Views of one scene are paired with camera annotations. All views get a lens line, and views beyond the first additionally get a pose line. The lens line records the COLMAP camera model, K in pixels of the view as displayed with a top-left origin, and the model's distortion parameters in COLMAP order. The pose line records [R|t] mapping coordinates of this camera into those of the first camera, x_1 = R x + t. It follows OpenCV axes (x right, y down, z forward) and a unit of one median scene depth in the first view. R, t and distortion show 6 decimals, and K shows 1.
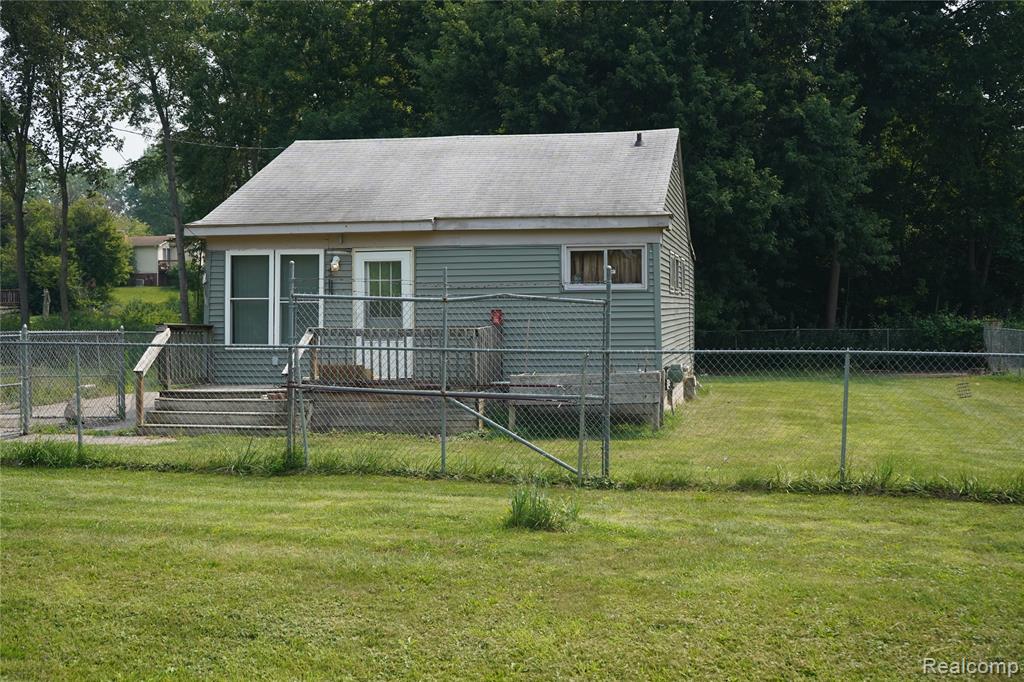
lens RADIAL K [[1297.6, 0, 513.9], [0, 1297.6, 346.1], [0, 0, 1]] dist [-0.057203, 0.000000]
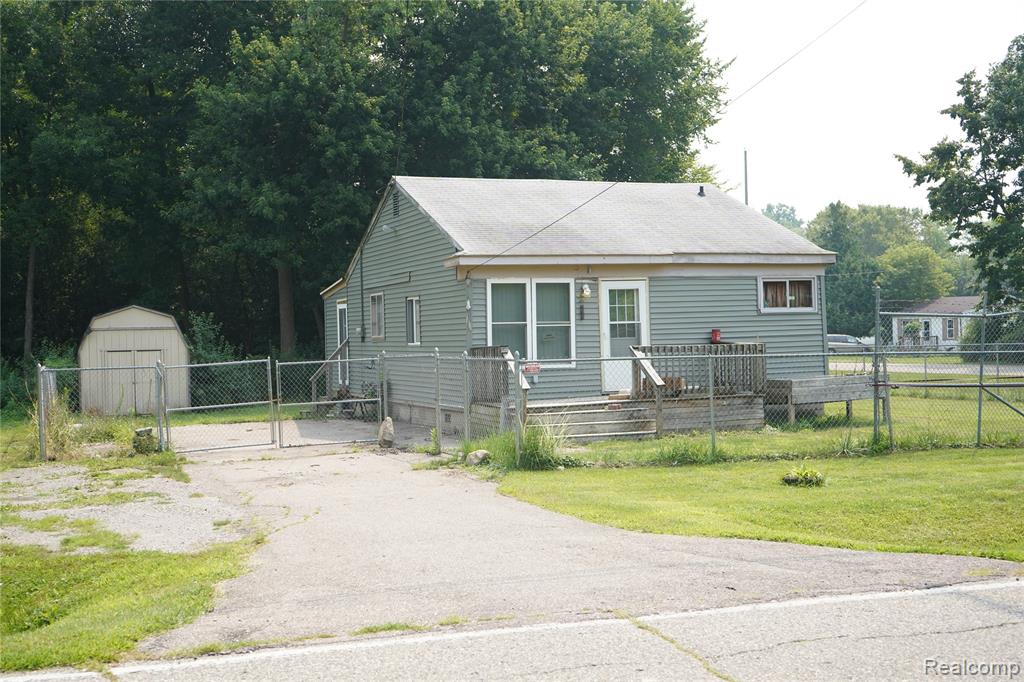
lens RADIAL K [[1284.1, 0, 512.2], [0, 1284.1, 347.7], [0, 0, 1]] dist [-0.057673, 0.000000]
pose [[0.848791, -0.021034, 0.528309, -0.786977], [0.034919, 0.999257, -0.016317, 0.001850], [-0.527574, 0.032298, 0.848895, 0.083259]]
